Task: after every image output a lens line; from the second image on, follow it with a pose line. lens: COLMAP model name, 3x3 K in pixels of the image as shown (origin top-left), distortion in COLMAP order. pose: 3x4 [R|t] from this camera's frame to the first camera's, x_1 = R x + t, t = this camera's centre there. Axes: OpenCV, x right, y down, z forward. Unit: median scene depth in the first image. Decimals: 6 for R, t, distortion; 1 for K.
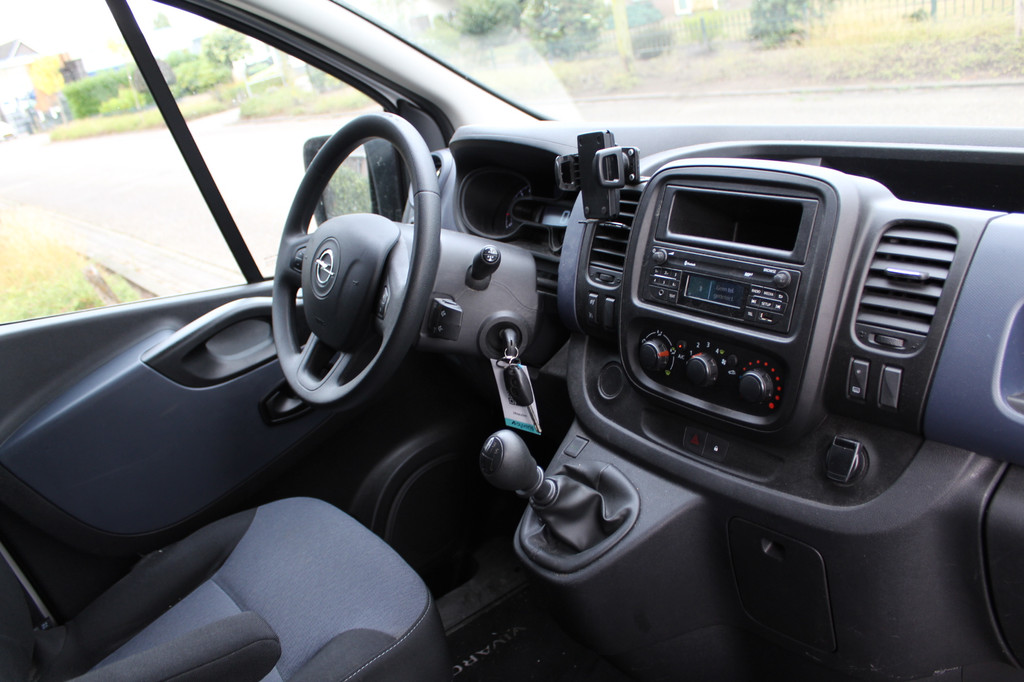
lens RADIAL K [[829.7, 0, 472.7], [0, 829.7, 340.7], [0, 0, 1]] dist [-0.142280, 0.119339]
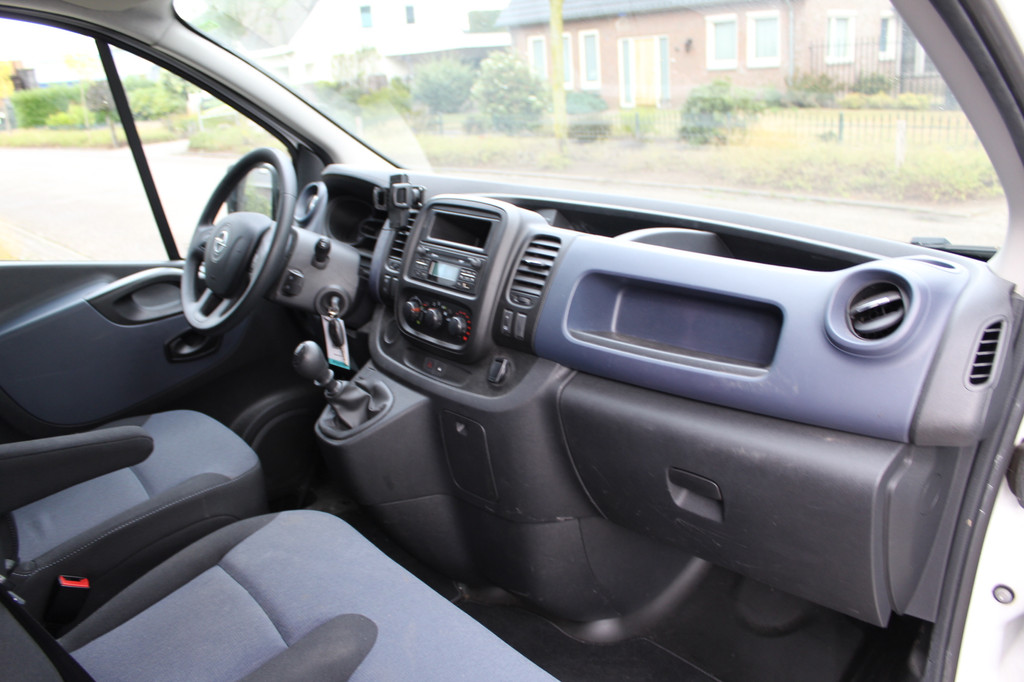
lens RADIAL K [[857.0, 0, 512.0], [0, 857.0, 341.0], [0, 0, 1]] dist [-0.164725, 0.154374]
pose [[0.987321, 0.110450, 0.114011, 0.205943], [-0.100171, 0.990682, -0.092274, 0.188876], [-0.123140, 0.079683, 0.989185, -0.604541]]
